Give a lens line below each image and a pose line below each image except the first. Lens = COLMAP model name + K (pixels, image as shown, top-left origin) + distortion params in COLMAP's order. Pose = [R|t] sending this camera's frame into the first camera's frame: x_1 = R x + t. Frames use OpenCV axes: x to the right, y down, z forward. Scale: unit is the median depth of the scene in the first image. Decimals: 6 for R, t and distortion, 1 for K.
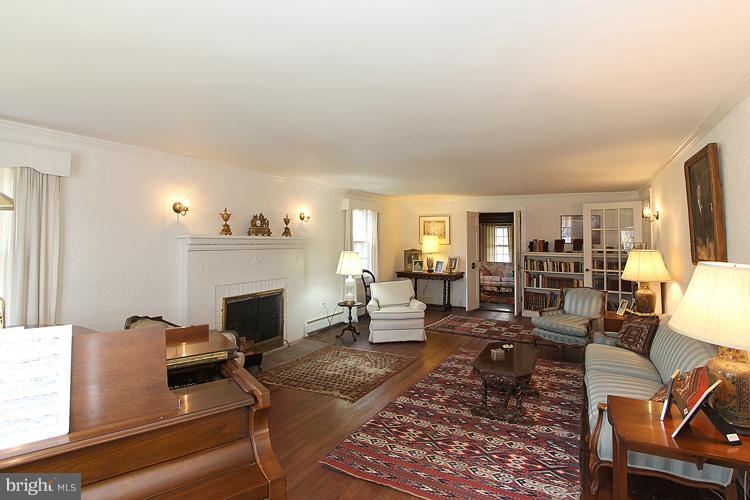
lens RADIAL K [[358.7, 0, 388.4], [0, 358.7, 240.3], [0, 0, 1]] dist [-0.005642, -0.000521]
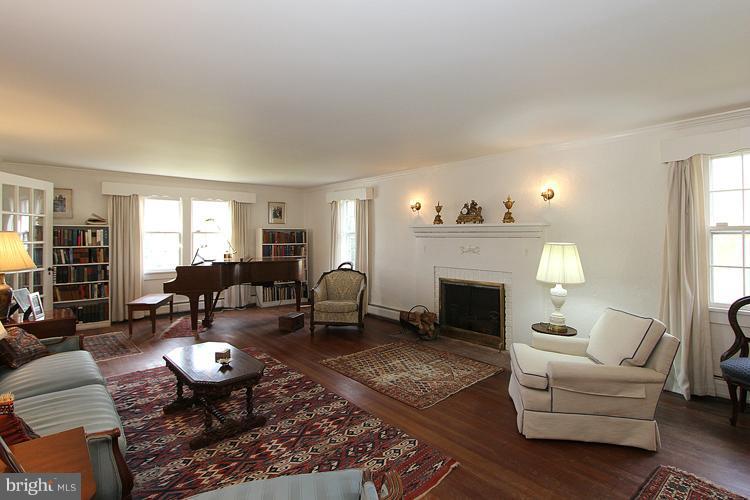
lens RADIAL K [[358.7, 0, 388.4], [0, 358.7, 240.3], [0, 0, 1]] dist [-0.005642, -0.000521]
pose [[-0.301789, 0.007849, -0.953342, 0.803231], [-0.002533, 0.999956, 0.009034, 0.031211], [0.953371, 0.005141, -0.301756, 1.318912]]
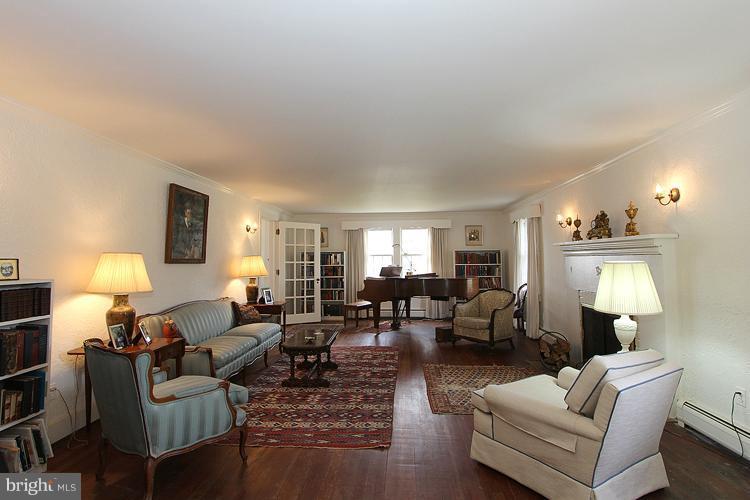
lens RADIAL K [[381.4, 0, 404.5], [0, 381.4, 250.9], [0, 0, 1]] dist [-0.002595, -0.000219]
pose [[-0.878002, -0.007172, -0.478603, 0.557350], [0.004817, 0.999705, -0.023818, 0.041413], [0.478633, -0.023217, -0.877708, 1.888866]]
